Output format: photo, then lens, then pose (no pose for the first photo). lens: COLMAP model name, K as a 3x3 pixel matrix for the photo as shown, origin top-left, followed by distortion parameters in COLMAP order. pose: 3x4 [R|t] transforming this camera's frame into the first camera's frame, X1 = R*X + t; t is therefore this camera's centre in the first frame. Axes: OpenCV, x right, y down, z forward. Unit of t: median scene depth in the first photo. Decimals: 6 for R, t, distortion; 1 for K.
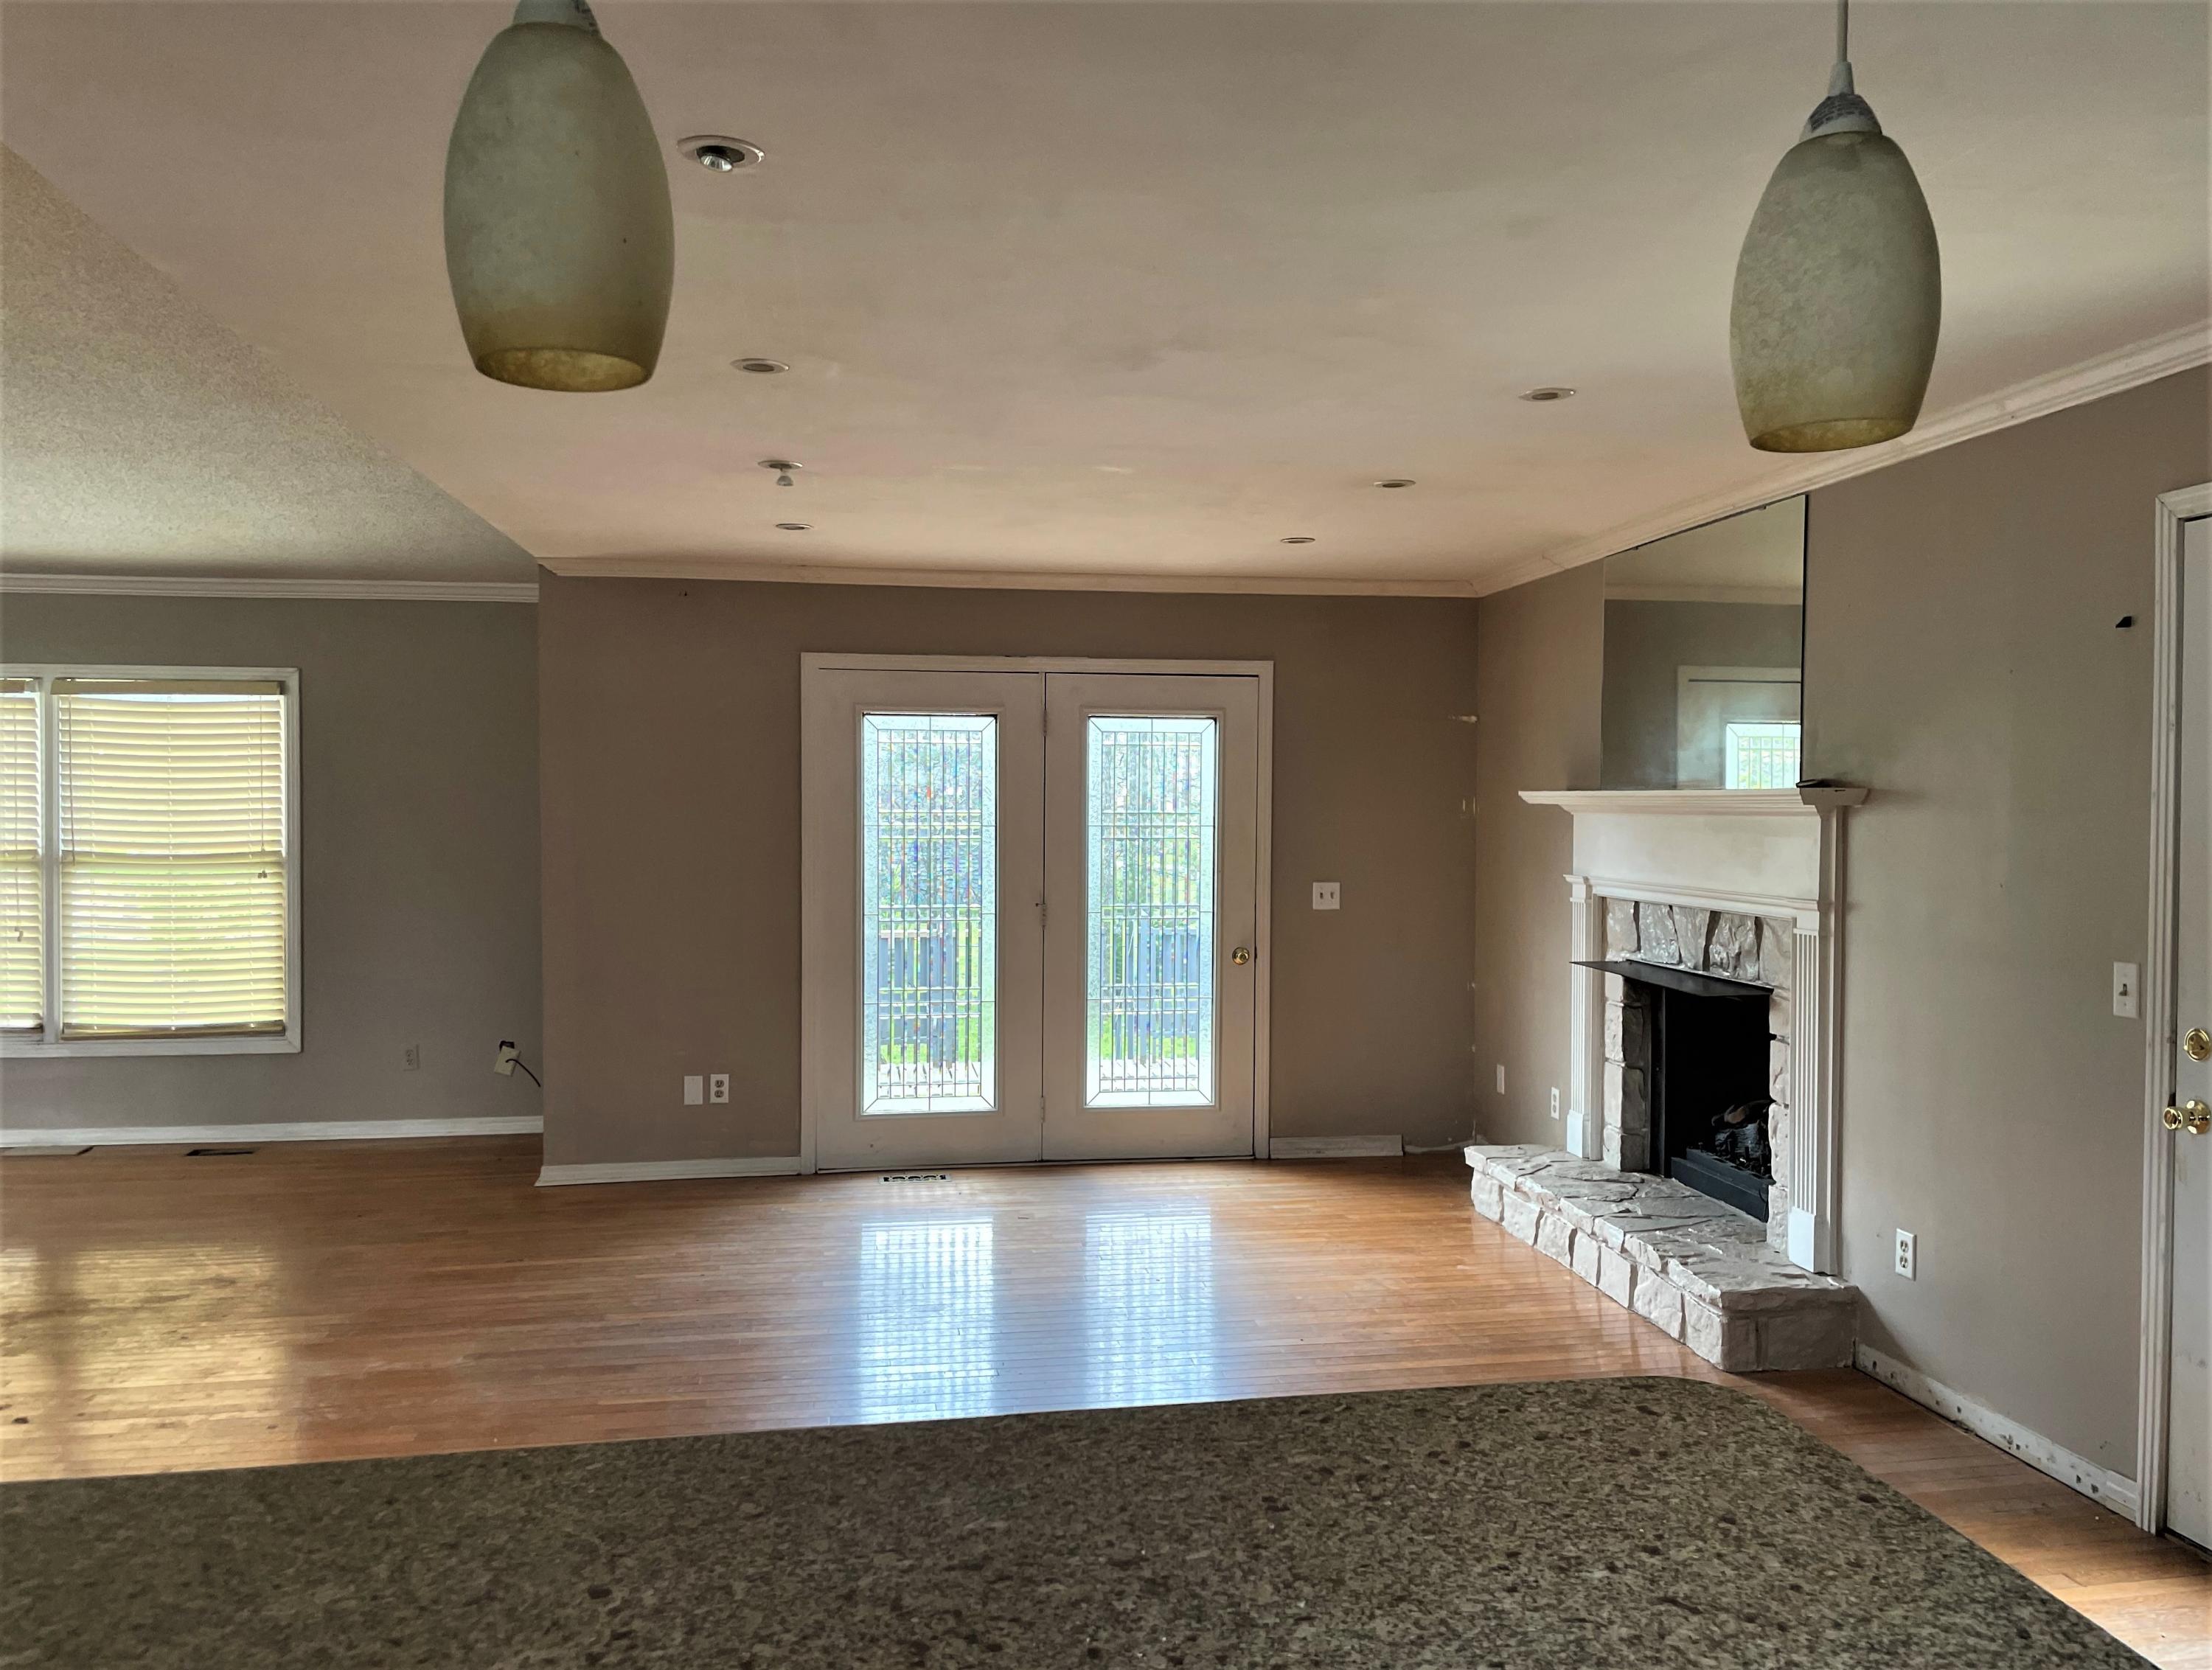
lens RADIAL K [[1675.9, 0, 1106.0], [0, 1675.9, 835.0], [0, 0, 1]] dist [0.082978, -0.113667]
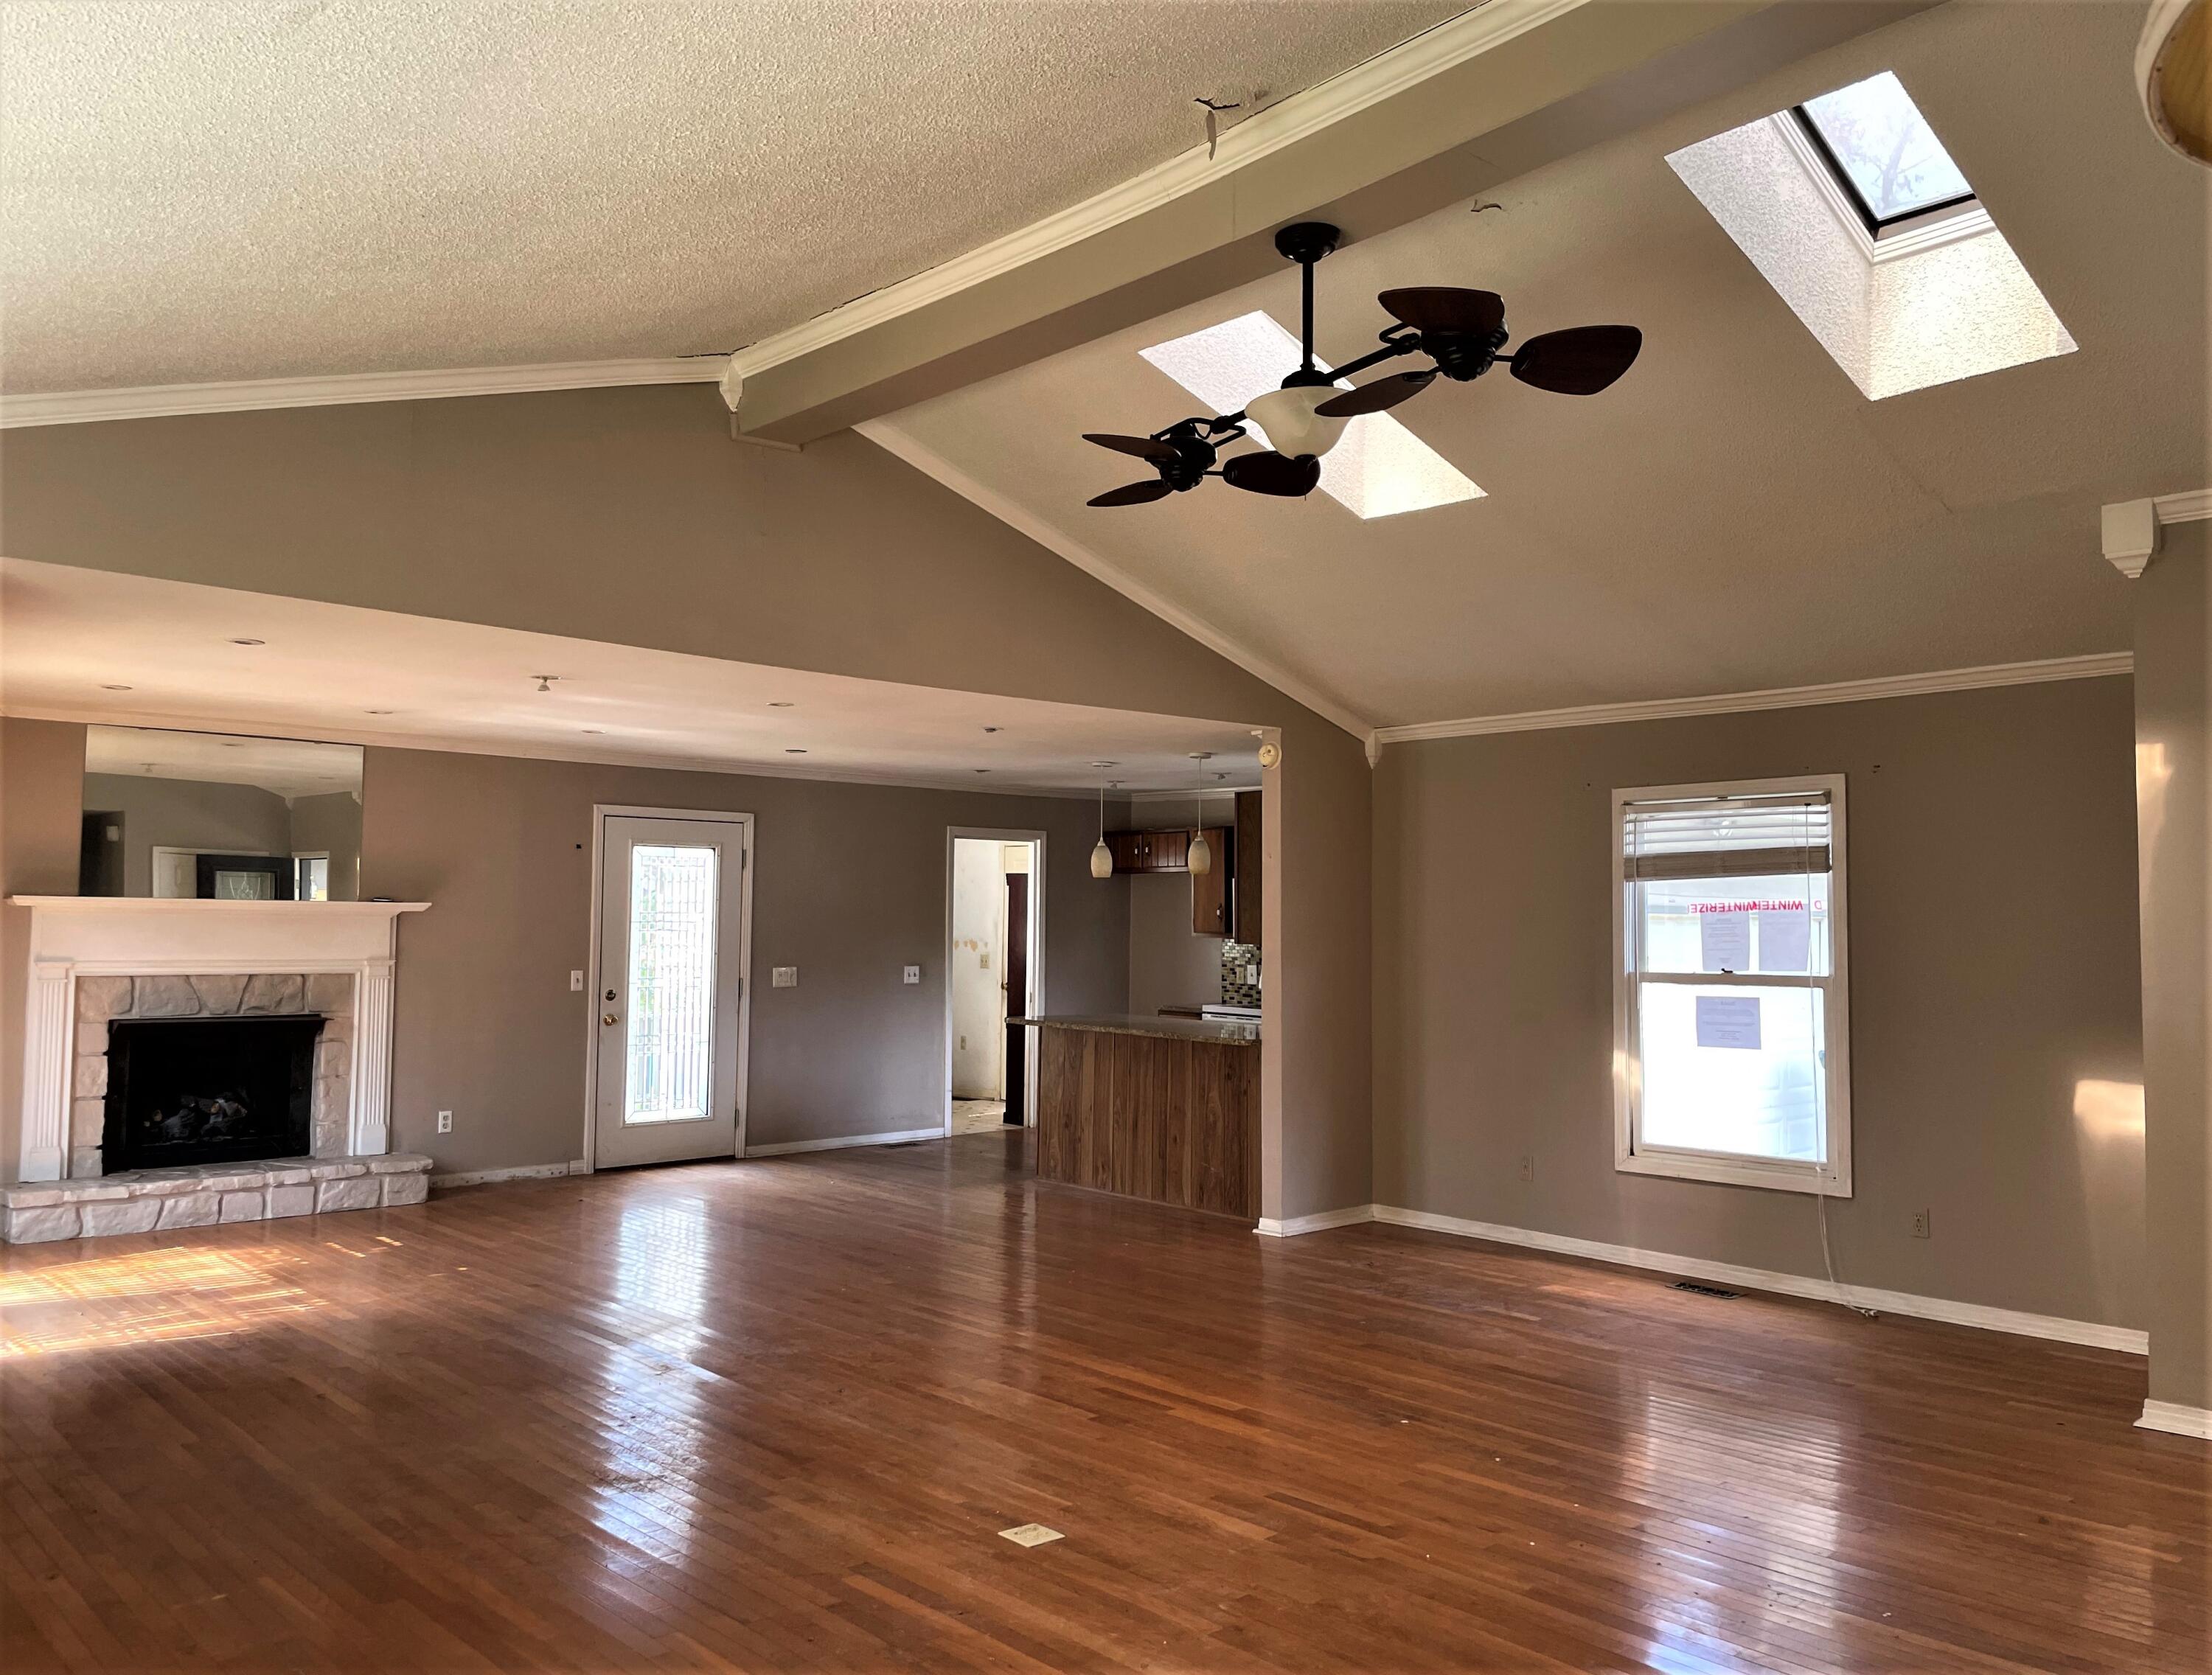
lens RADIAL K [[1701.9, 0, 1106.0], [0, 1701.9, 837.5], [0, 0, 1]] dist [0.006823, -0.006814]
pose [[-0.568130, 0.029539, 0.822409, -1.079322], [0.001123, 0.999382, -0.035120, -0.020797], [-0.822938, -0.019029, -0.567812, 0.940094]]
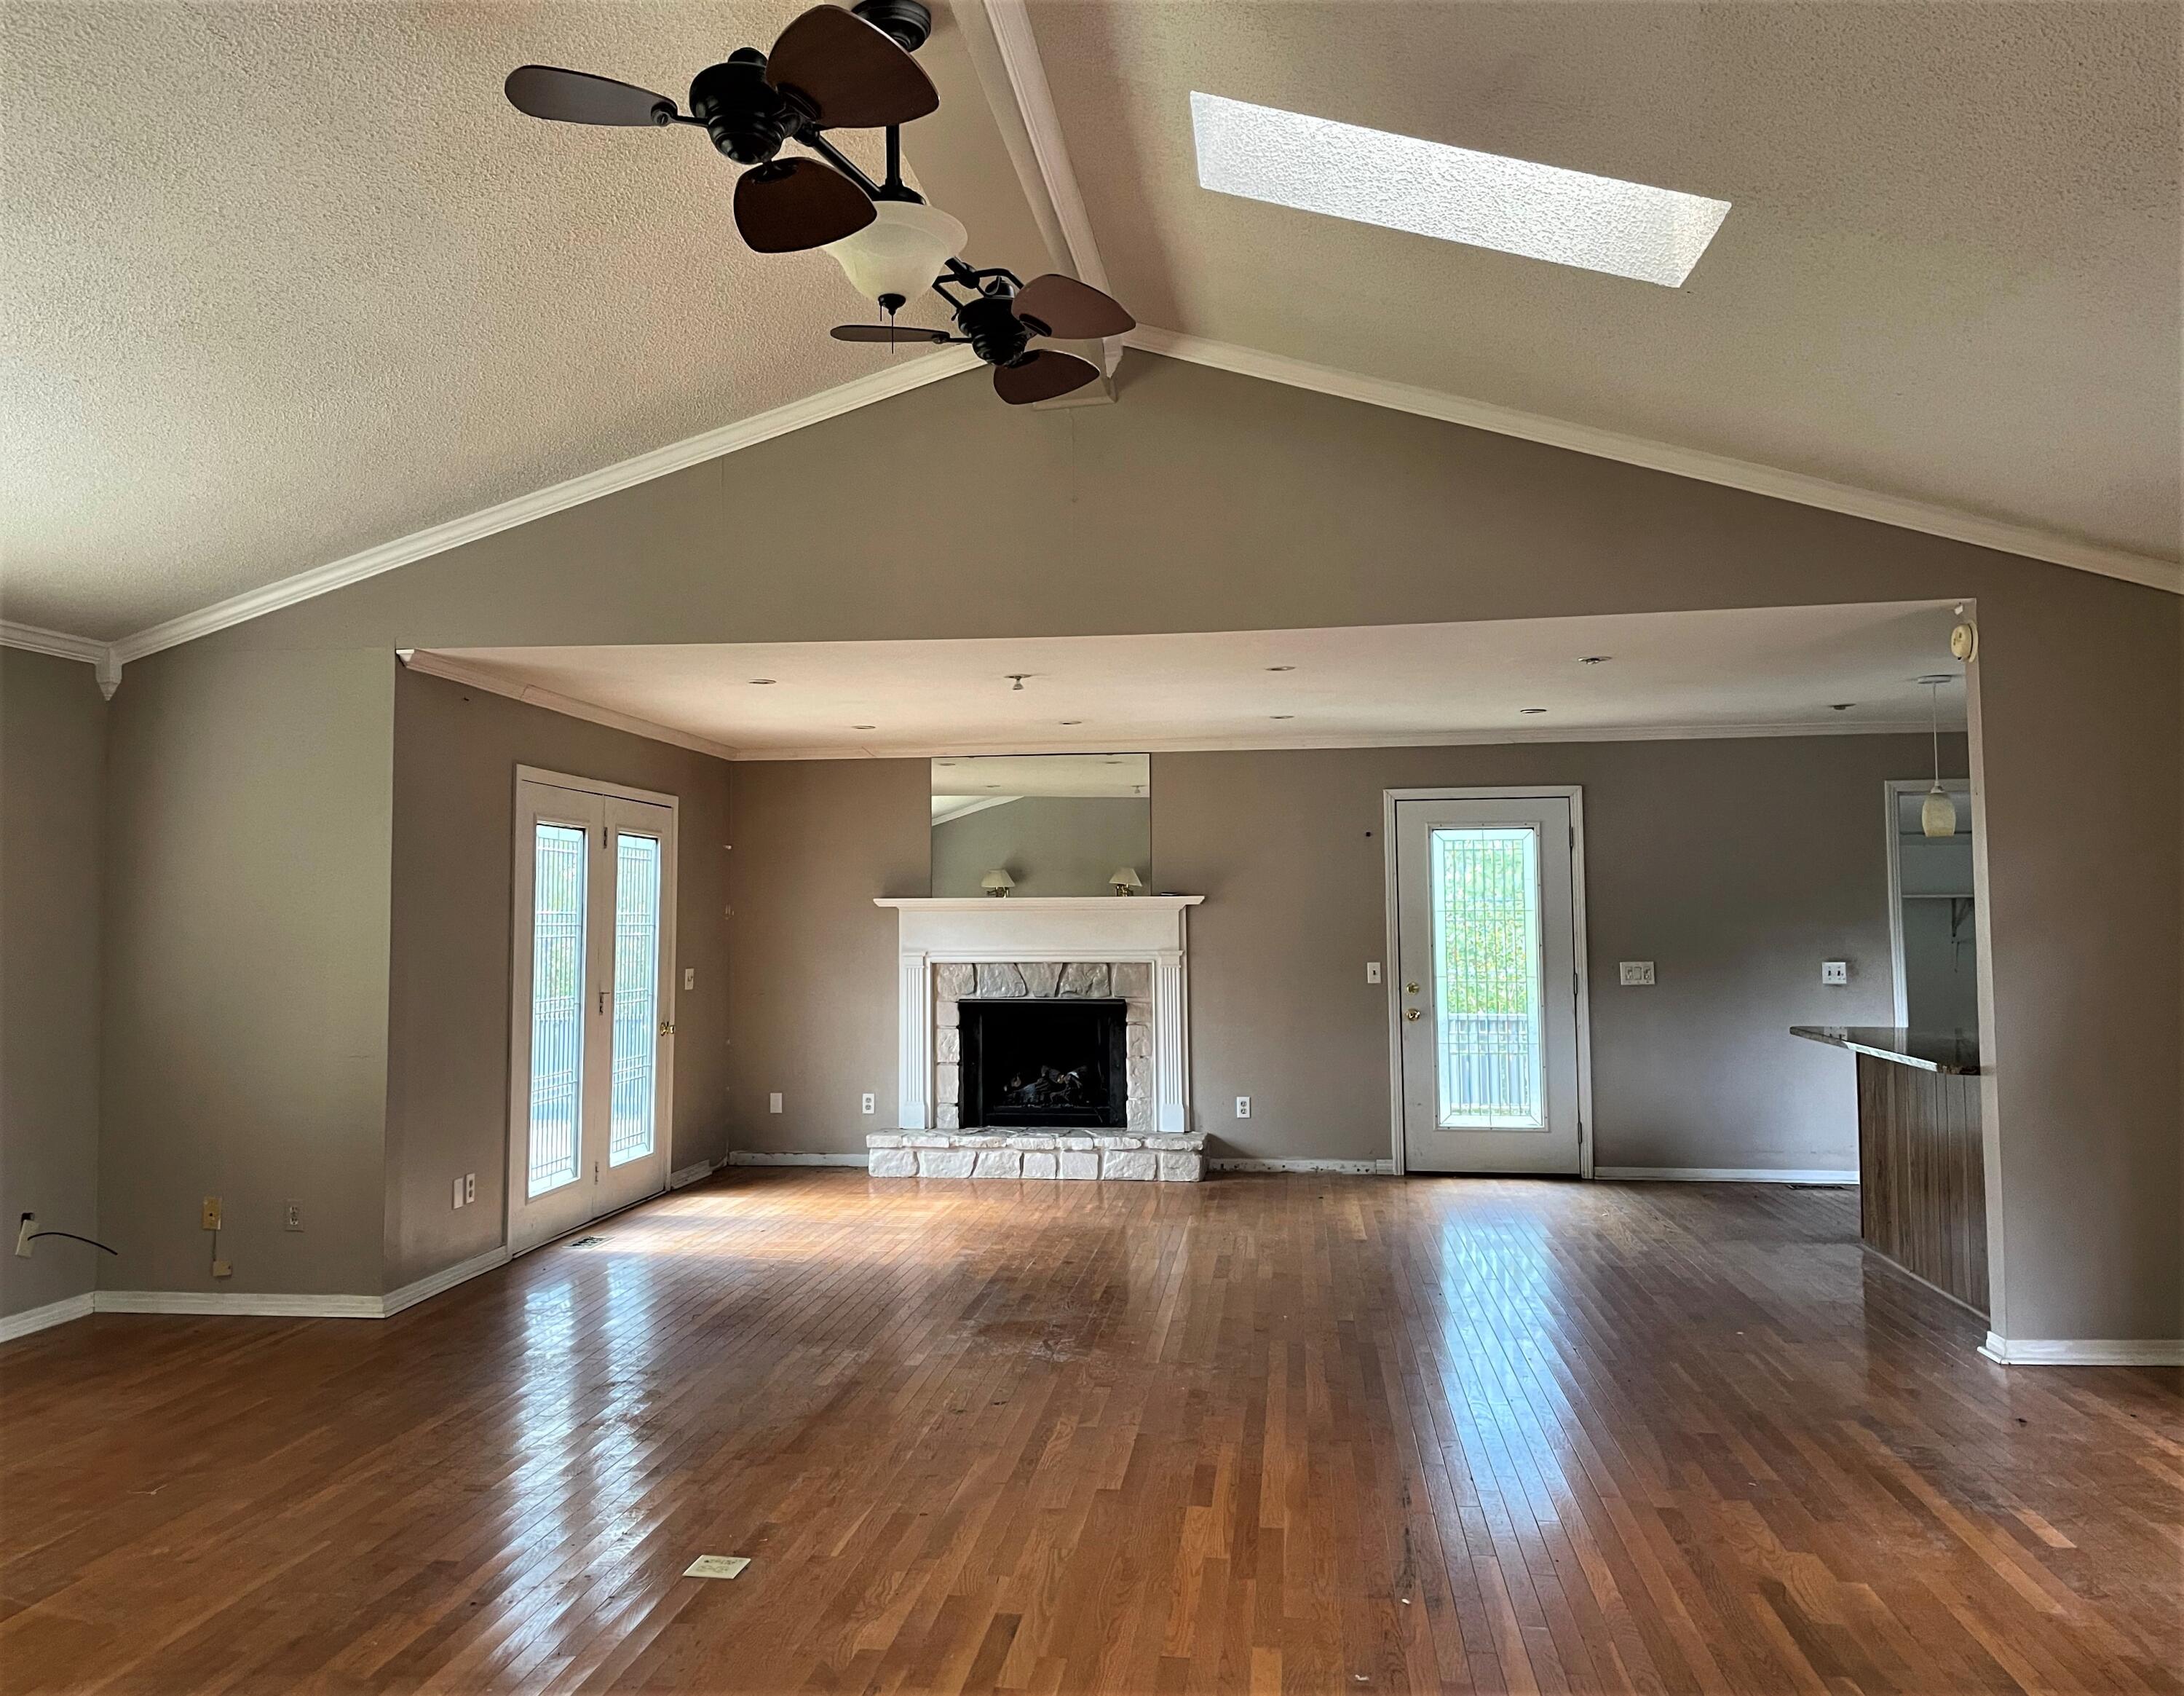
lens RADIAL K [[1710.0, 0, 1032.8], [0, 1710.0, 833.9], [0, 0, 1]] dist [0.181075, -0.273094]
pose [[0.295468, 0.043477, 0.954363, -1.076891], [0.027166, 0.998178, -0.053883, 0.002998], [-0.954966, 0.041847, 0.293748, 0.360362]]
